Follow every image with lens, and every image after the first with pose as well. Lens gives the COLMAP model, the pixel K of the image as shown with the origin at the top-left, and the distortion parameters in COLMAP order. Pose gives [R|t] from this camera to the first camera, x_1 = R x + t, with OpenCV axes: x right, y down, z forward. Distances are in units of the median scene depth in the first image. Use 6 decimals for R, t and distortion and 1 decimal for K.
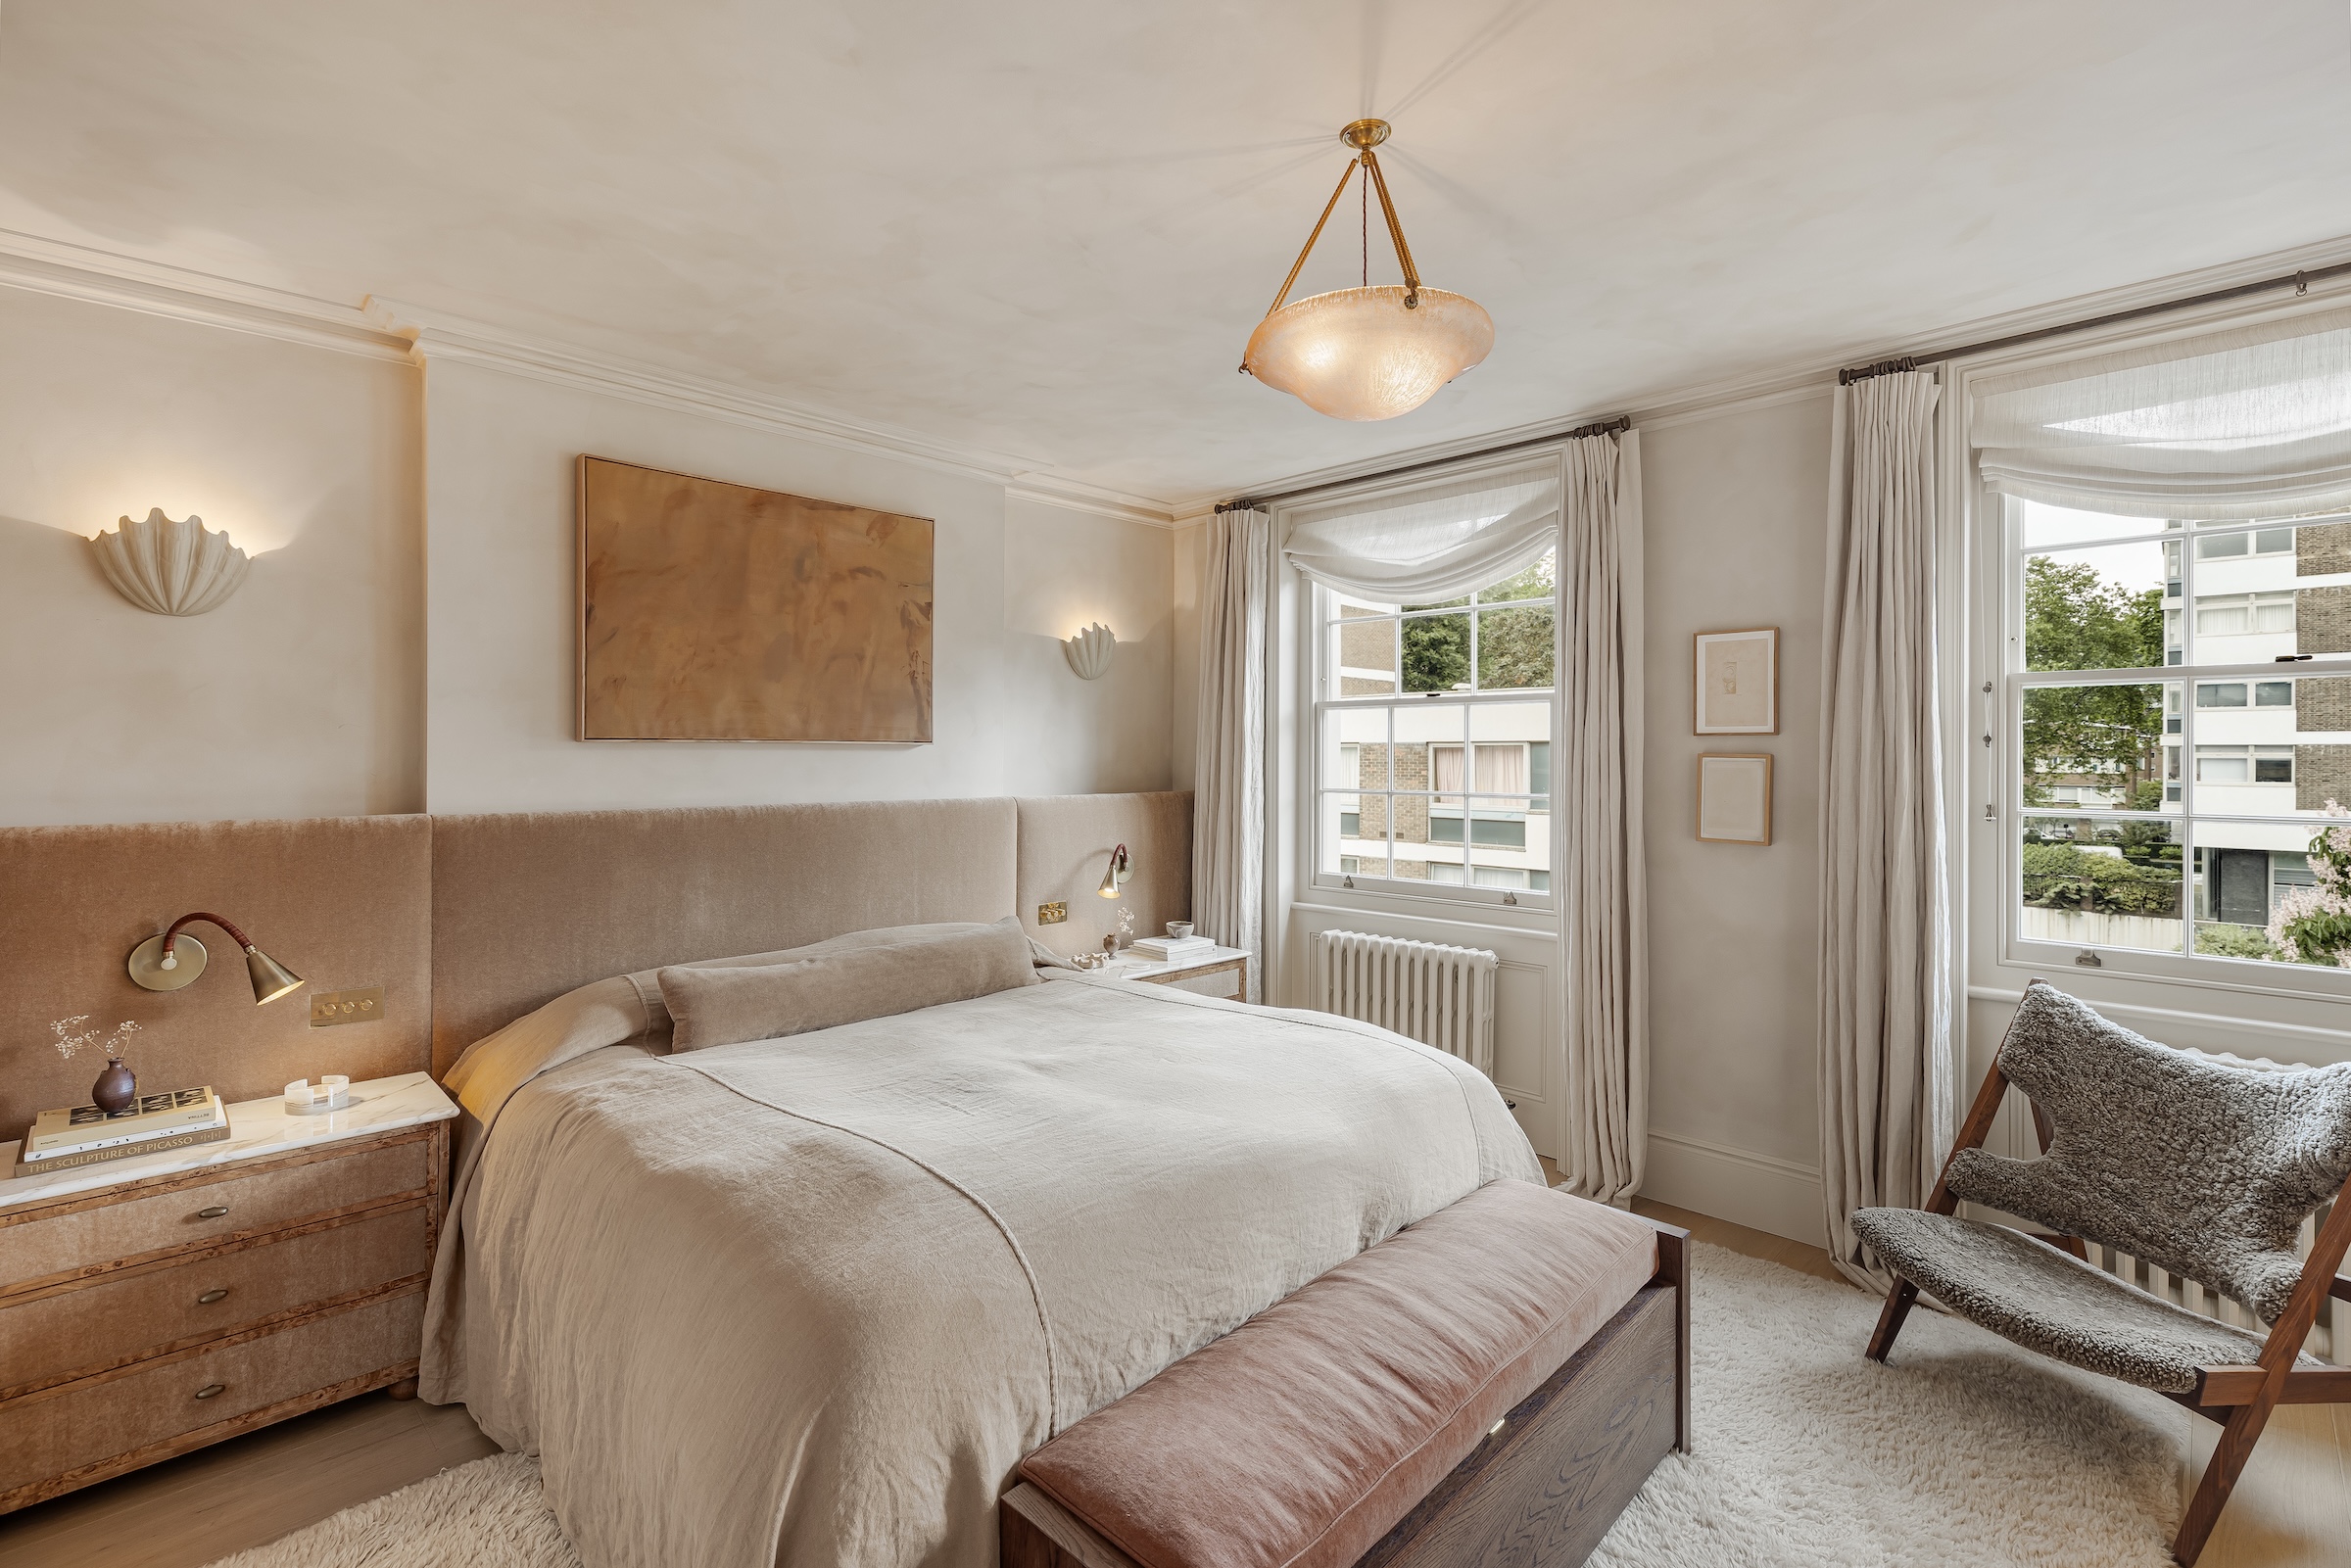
lens RADIAL K [[1068.7, 0, 1177.5], [0, 1068.7, 781.9], [0, 0, 1]] dist [0.005032, 0.000279]
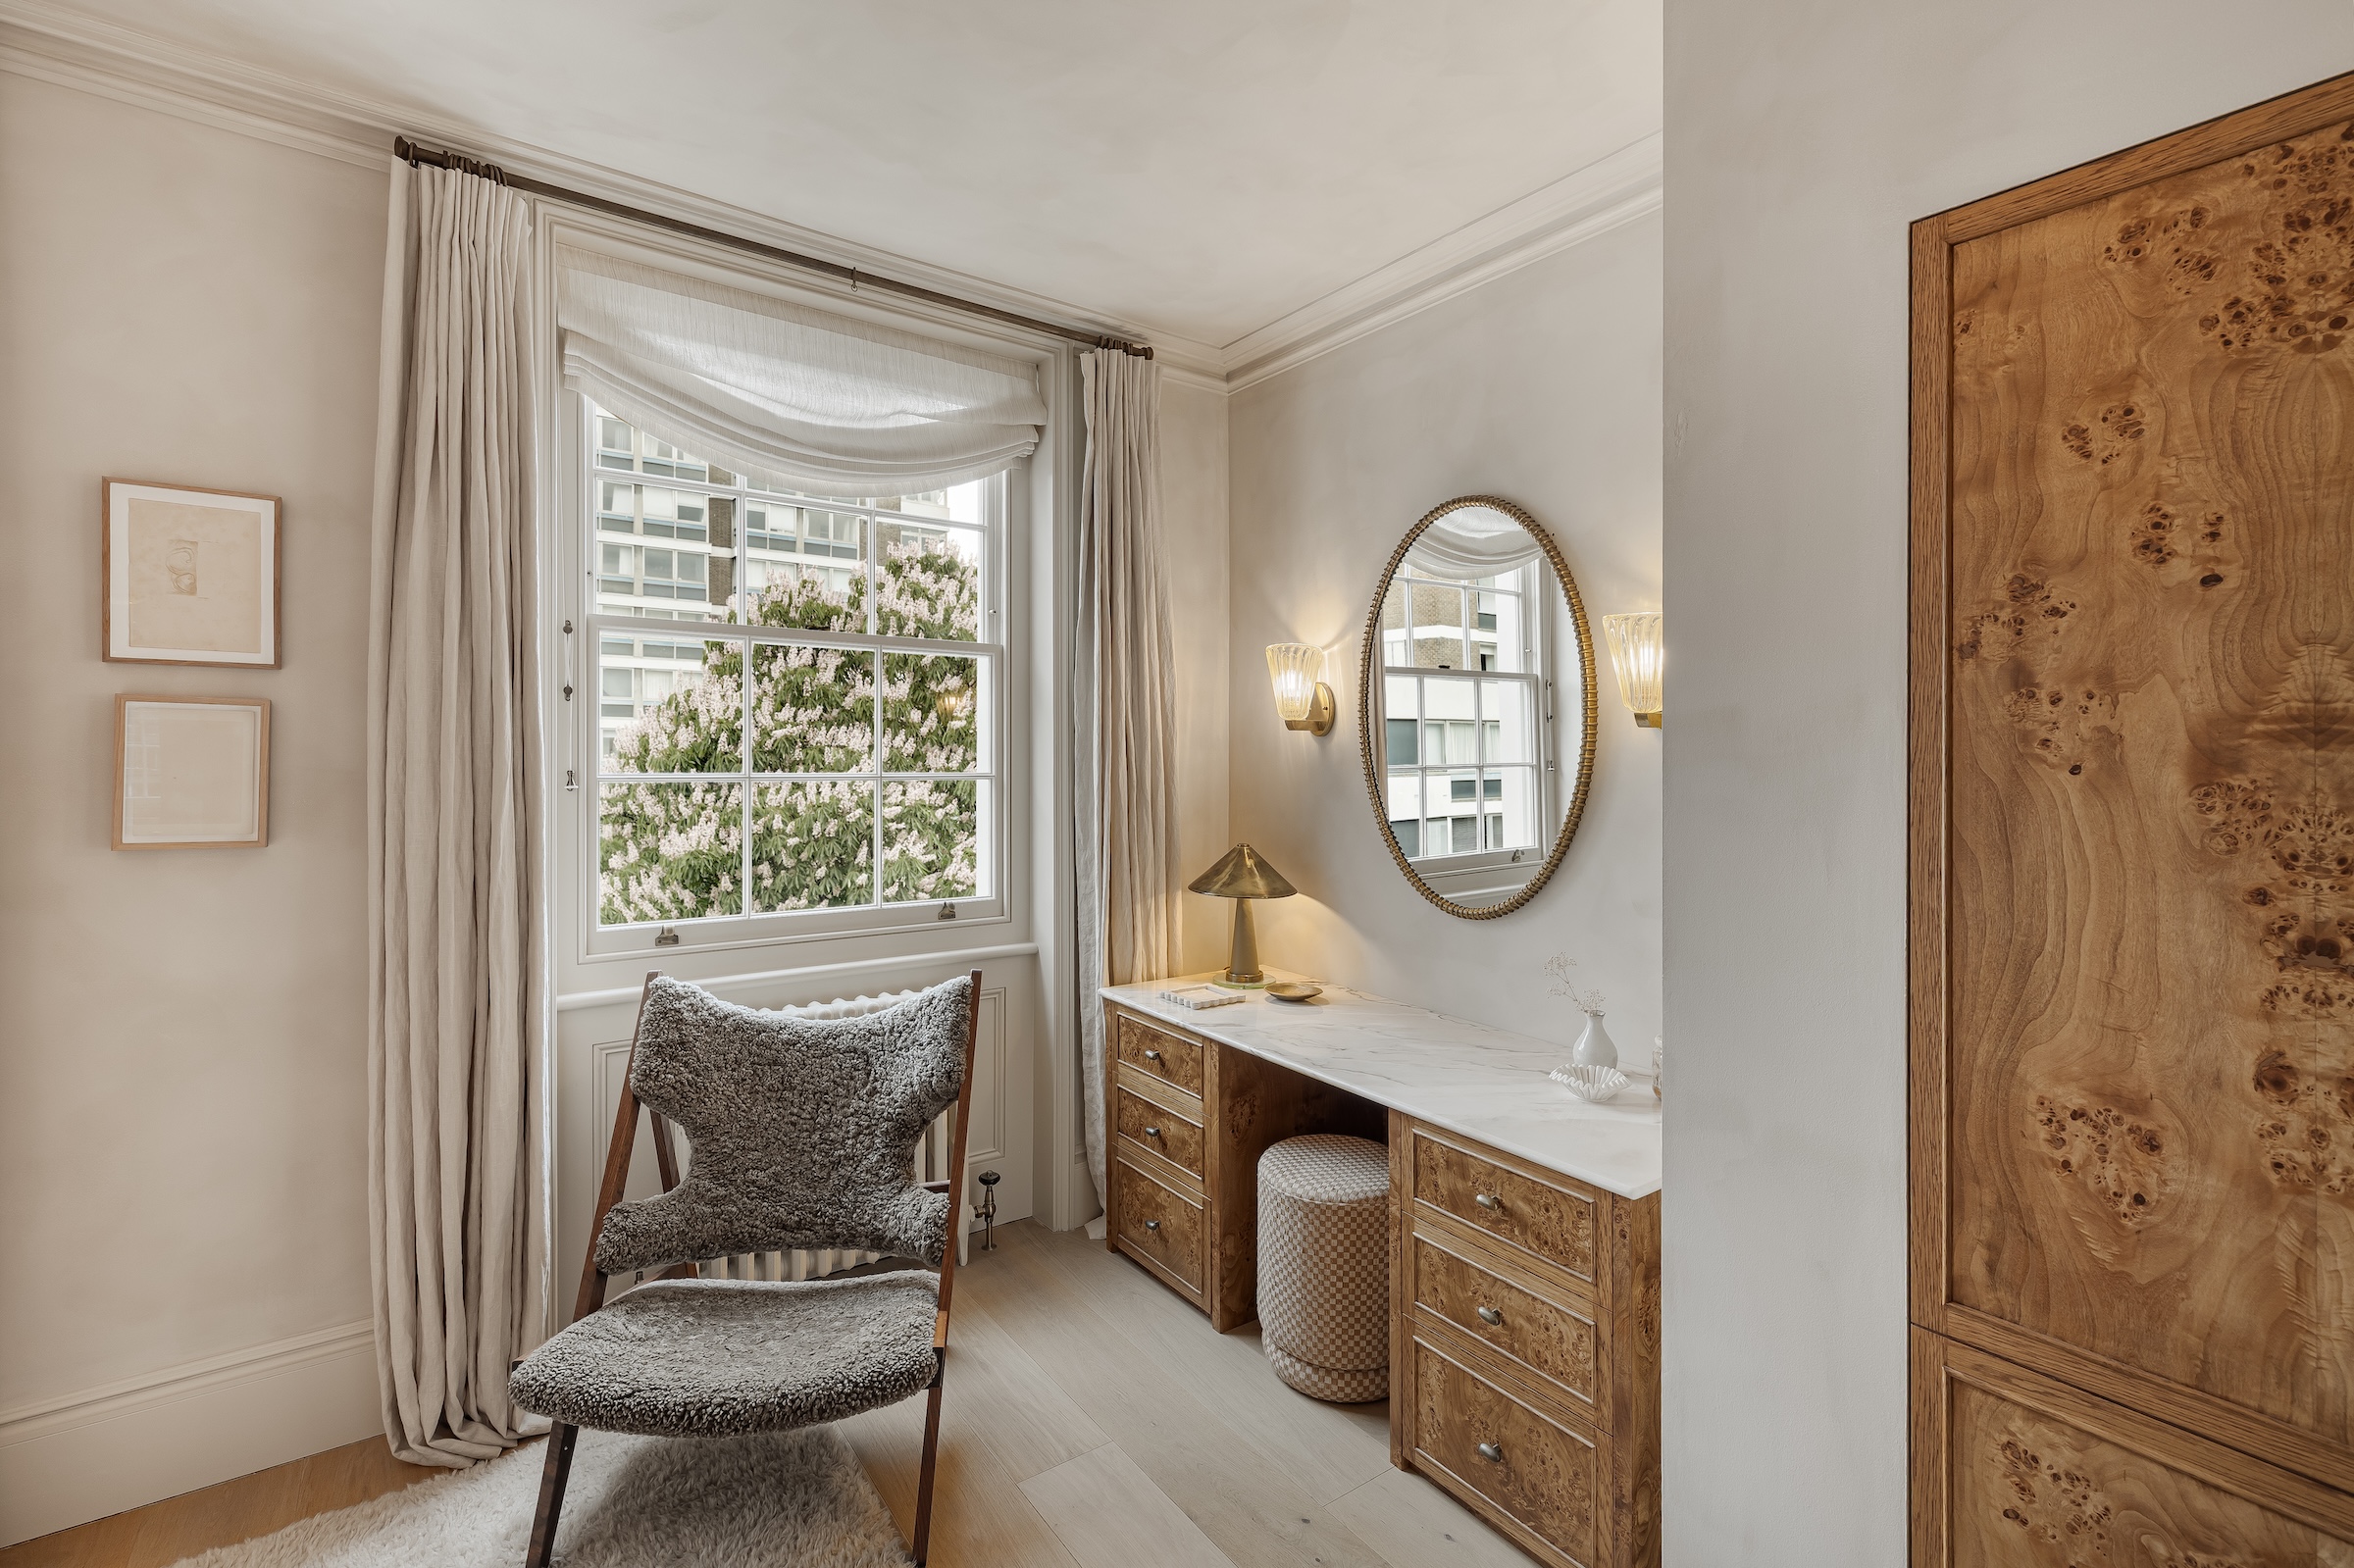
lens RADIAL K [[1070.1, 0, 1215.3], [0, 1070.1, 743.3], [0, 0, 1]] dist [0.005032, 0.000279]
pose [[0.168409, -0.001864, 0.985715, 0.036949], [0.010974, 0.999940, 0.000016, 0.006730], [-0.985656, 0.010814, 0.168419, 0.429793]]
